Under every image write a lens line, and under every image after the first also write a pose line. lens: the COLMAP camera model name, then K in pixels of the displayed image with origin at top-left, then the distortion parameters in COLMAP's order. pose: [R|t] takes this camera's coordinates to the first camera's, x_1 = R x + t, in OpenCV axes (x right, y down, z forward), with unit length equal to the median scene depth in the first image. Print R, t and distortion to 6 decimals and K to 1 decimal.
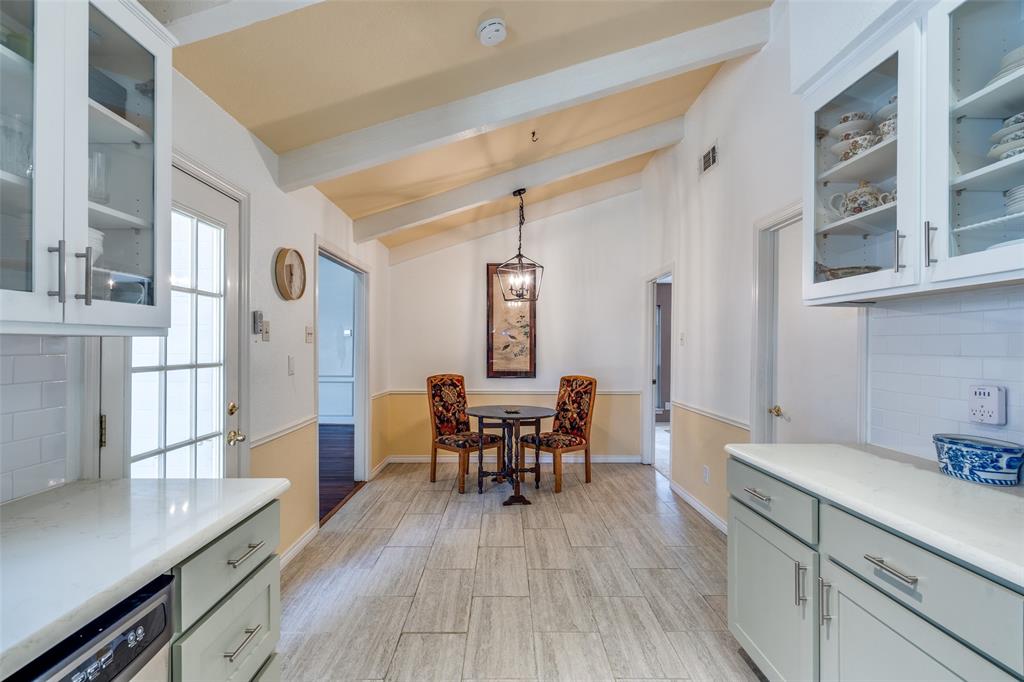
lens RADIAL K [[475.1, 0, 503.6], [0, 475.1, 342.7], [0, 0, 1]] dist [-0.000620, 0.001051]
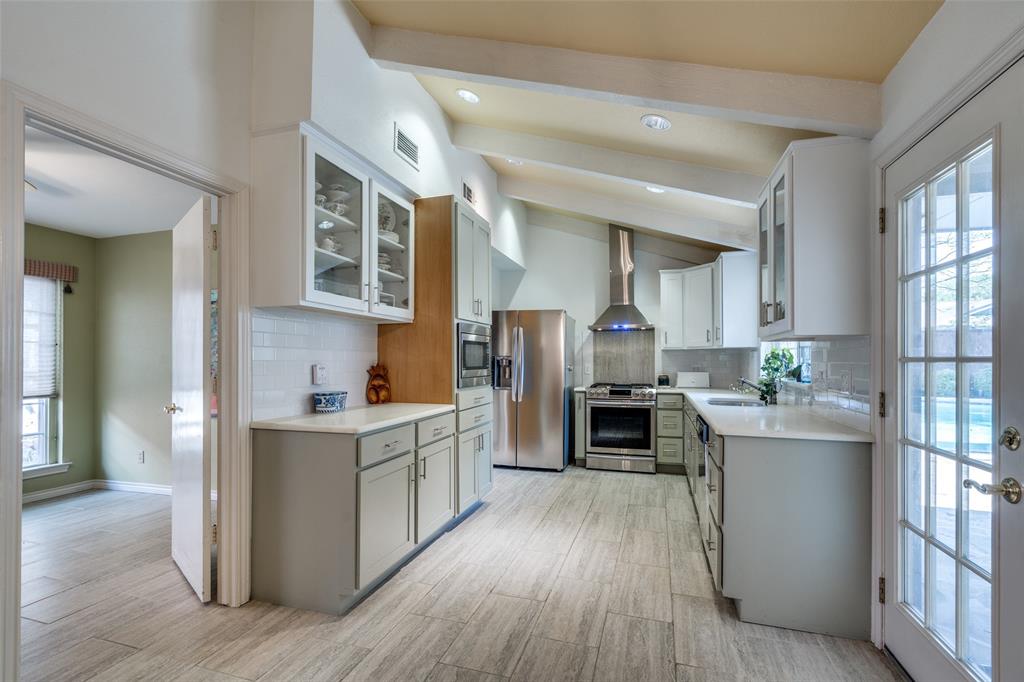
lens RADIAL K [[475.1, 0, 511.3], [0, 475.1, 343.7], [0, 0, 1]] dist [-0.000620, 0.001051]
pose [[-0.956310, 0.004532, 0.292319, -0.124527], [-0.008701, 0.998996, -0.043954, 0.040714], [-0.292224, -0.044578, -0.955310, 1.222363]]
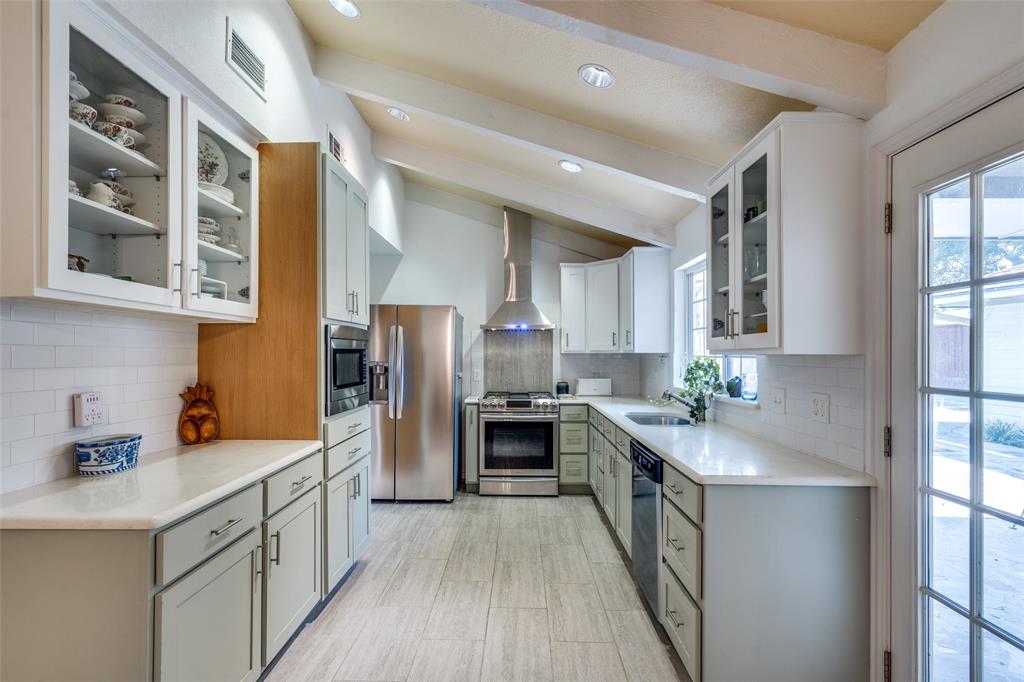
lens RADIAL K [[475.1, 0, 495.9], [0, 475.1, 340.9], [0, 0, 1]] dist [-0.000620, 0.001051]
pose [[-0.999831, -0.006046, 0.017364, 0.016229], [-0.006520, 0.999603, -0.027392, -0.005987], [-0.017192, -0.027501, -0.999474, 0.994388]]
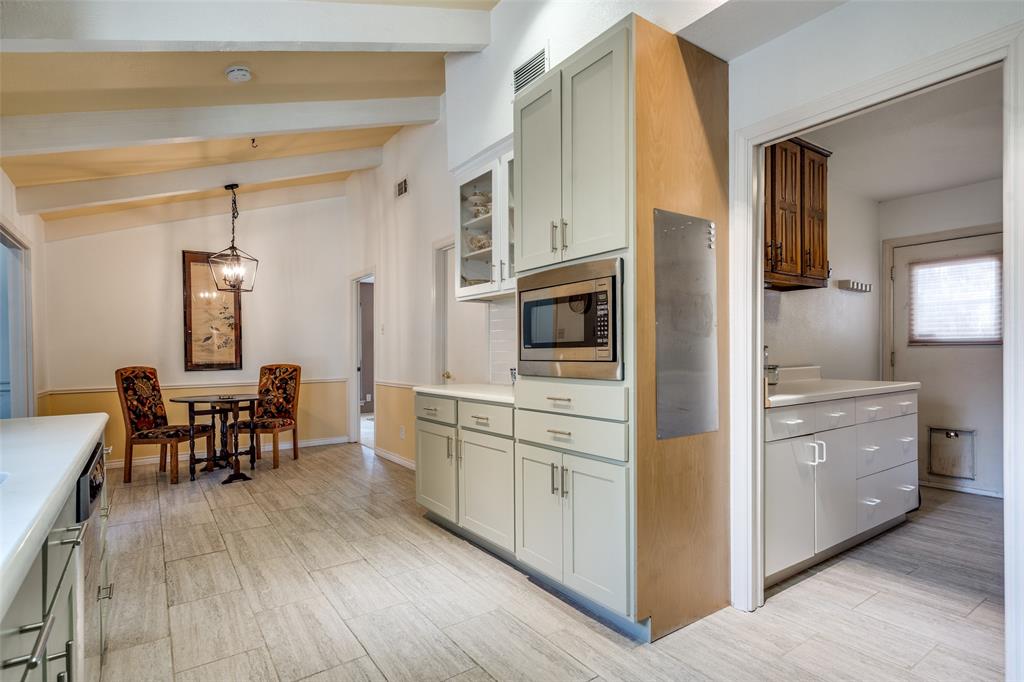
lens RADIAL K [[529.8, 0, 507.5], [0, 529.8, 351.5], [0, 0, 1]] dist [-0.003688, 0.002699]
pose [[0.825448, -0.014081, 0.564303, -0.166151], [0.009788, 0.999896, 0.010634, 0.050394], [-0.564394, -0.003254, 0.825499, -0.392325]]
